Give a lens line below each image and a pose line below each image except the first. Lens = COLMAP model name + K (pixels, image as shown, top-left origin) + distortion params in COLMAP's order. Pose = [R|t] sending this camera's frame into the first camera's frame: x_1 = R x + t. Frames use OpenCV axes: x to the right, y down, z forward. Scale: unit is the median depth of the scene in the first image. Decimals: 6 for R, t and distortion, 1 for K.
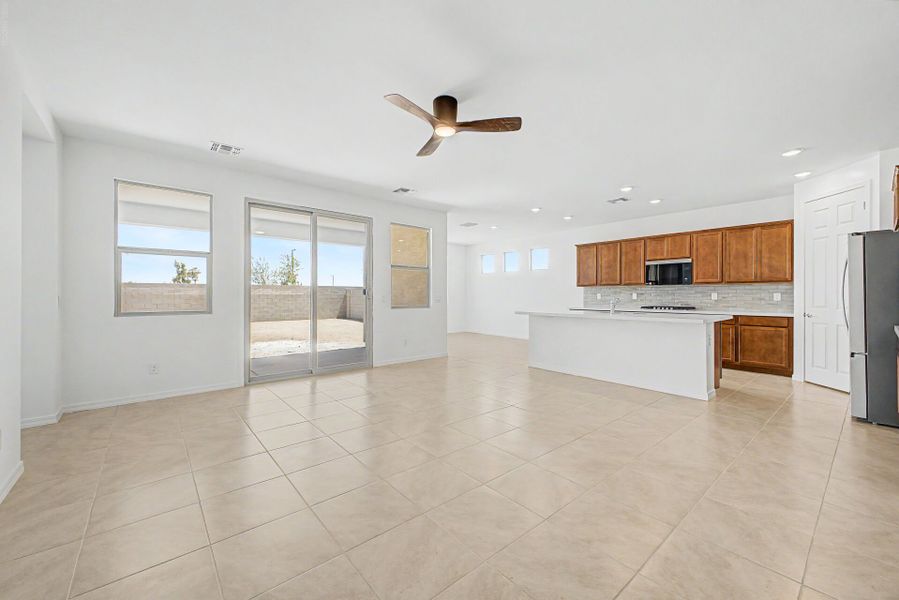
lens RADIAL K [[357.1, 0, 443.3], [0, 357.1, 295.0], [0, 0, 1]] dist [0.007412, -0.002572]
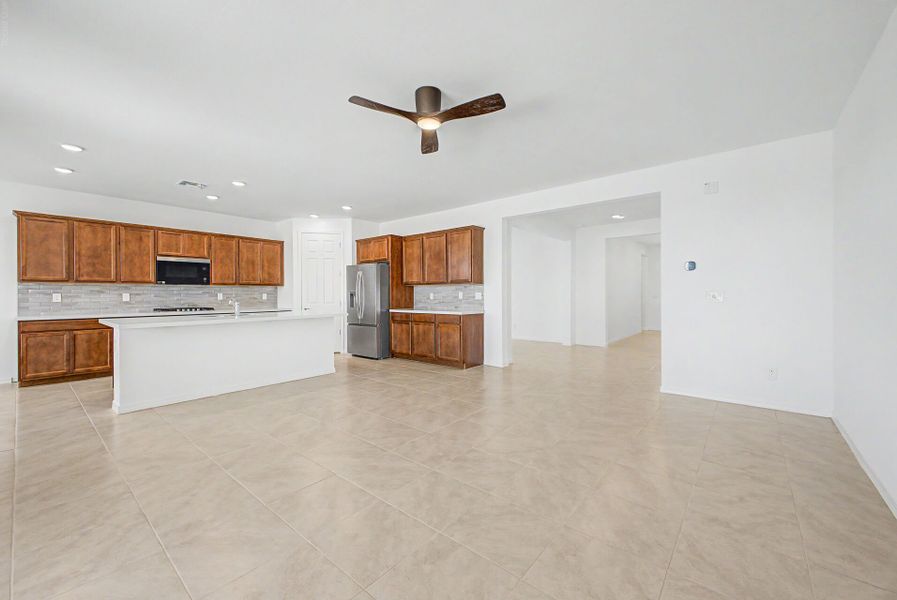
lens RADIAL K [[356.3, 0, 450.8], [0, 356.3, 297.7], [0, 0, 1]] dist [0.007412, -0.002572]
pose [[-0.188507, -0.010165, 0.982019, -0.553192], [0.001063, 0.999944, 0.010555, -0.004451], [-0.982071, 0.003034, -0.188486, 0.663176]]
